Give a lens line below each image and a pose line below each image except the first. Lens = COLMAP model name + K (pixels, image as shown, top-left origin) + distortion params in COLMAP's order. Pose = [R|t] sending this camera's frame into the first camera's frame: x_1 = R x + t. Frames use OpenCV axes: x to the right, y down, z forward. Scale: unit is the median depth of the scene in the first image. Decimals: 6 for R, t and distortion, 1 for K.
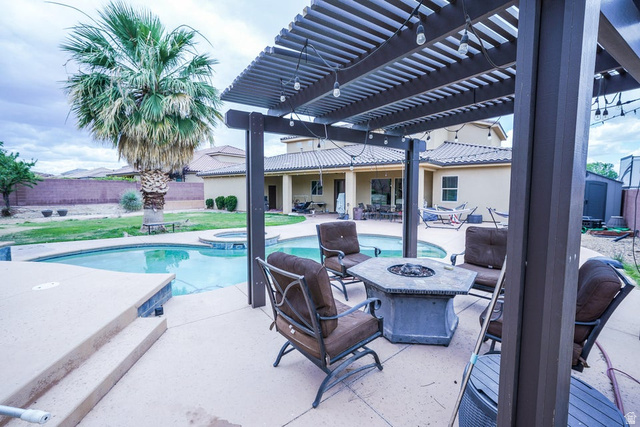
lens RADIAL K [[296.6, 0, 320.0], [0, 296.6, 213.5], [0, 0, 1]] dist [-0.000643, -0.000060]
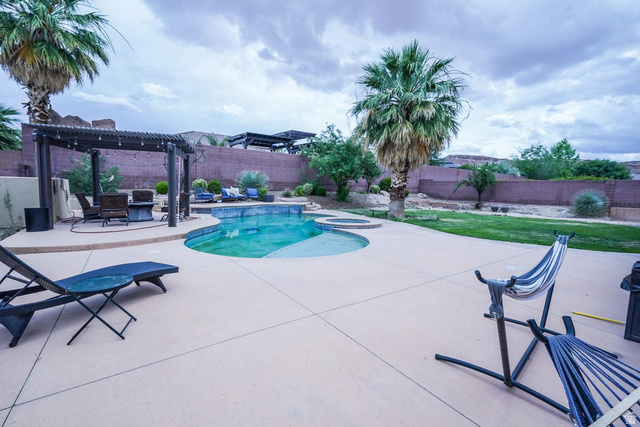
lens RADIAL K [[277.2, 0, 319.5], [0, 277.2, 209.6], [0, 0, 1]] dist [-0.000853, 0.000022]
pose [[-0.004918, 0.080138, -0.996772, 0.232562], [-0.100883, 0.991659, 0.080225, -0.016568], [0.994886, 0.100952, 0.003208, 0.269830]]
